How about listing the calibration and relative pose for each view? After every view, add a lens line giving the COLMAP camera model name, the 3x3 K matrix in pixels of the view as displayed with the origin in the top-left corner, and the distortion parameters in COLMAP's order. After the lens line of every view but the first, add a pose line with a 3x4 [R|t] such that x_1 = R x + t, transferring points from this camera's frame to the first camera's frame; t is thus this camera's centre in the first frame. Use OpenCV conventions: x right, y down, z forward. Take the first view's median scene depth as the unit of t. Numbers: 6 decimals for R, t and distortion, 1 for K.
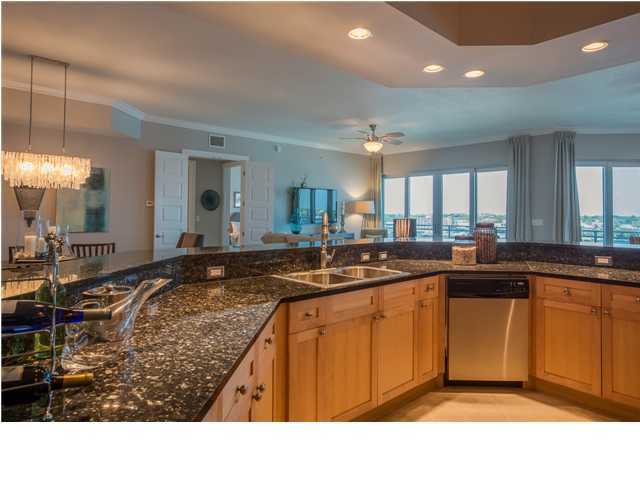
lens RADIAL K [[402.6, 0, 320.0], [0, 402.6, 240.0], [0, 0, 1]] dist [0.023937, -0.000003]
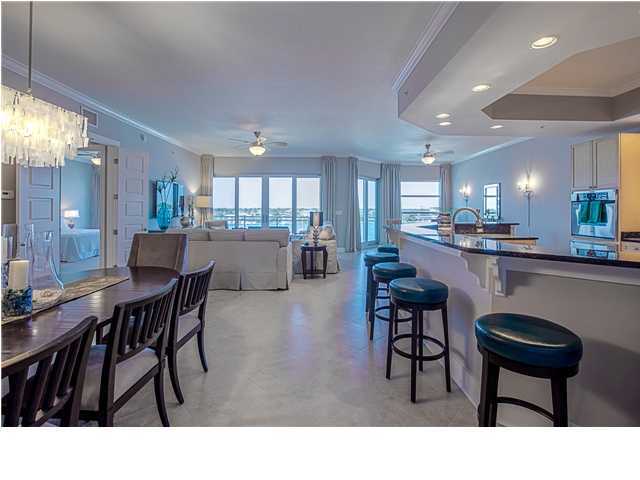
lens RADIAL K [[310.9, 0, 320.0], [0, 310.9, 240.0], [0, 0, 1]] dist [-0.002650, 0.000079]
pose [[0.672870, -0.080926, 0.735321, -0.369016], [0.051398, 0.996711, 0.062660, -0.015081], [-0.737973, -0.004367, 0.674816, 0.208204]]
